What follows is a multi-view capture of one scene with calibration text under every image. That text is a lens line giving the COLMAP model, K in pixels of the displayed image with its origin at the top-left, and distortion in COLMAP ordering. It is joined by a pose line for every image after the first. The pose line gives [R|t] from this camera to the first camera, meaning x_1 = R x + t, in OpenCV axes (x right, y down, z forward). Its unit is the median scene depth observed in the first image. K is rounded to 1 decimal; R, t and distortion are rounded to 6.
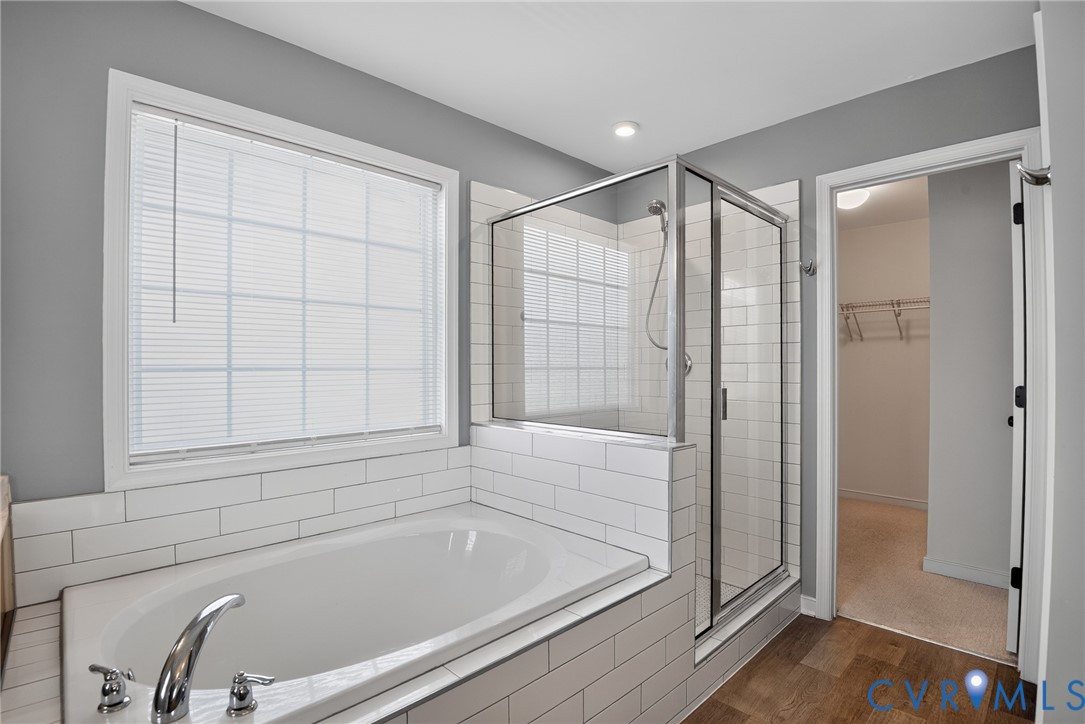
lens RADIAL K [[504.5, 0, 541.6], [0, 504.5, 368.4], [0, 0, 1]] dist [-0.012681, -0.000396]
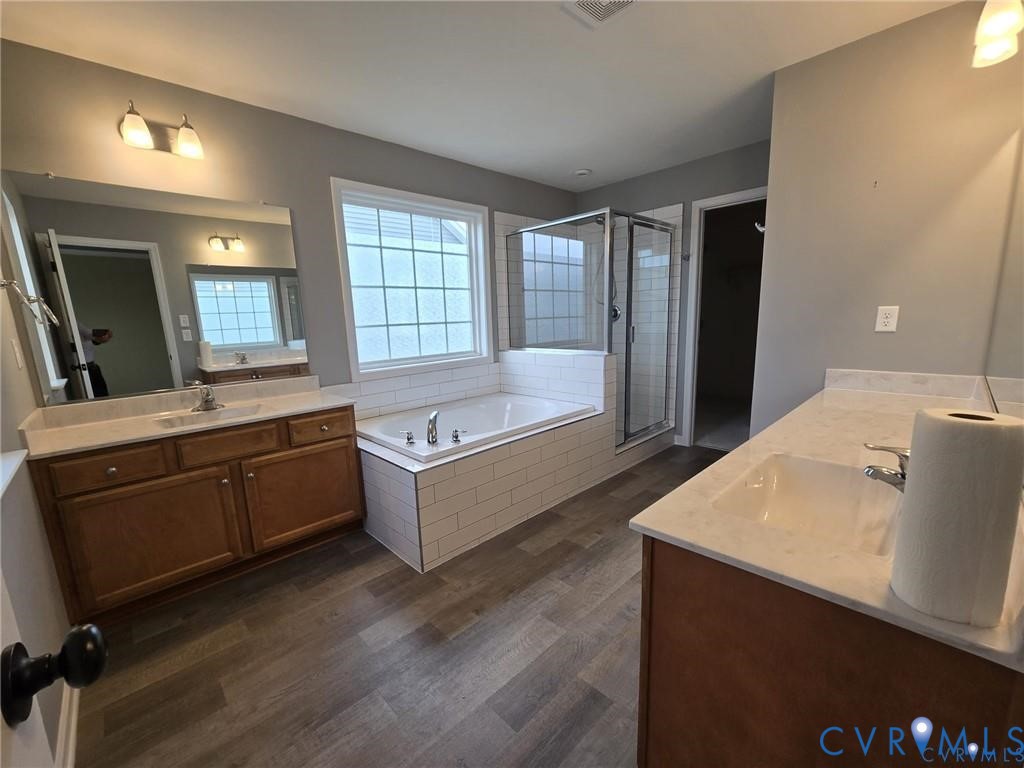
lens RADIAL K [[423.7, 0, 507.0], [0, 423.7, 395.8], [0, 0, 1]] dist [0.000330, 0.000021]
pose [[0.999441, -0.033406, -0.001113, -0.114227], [0.033032, 0.982068, 0.185609, -0.015325], [-0.005107, -0.185542, 0.982623, -0.556366]]
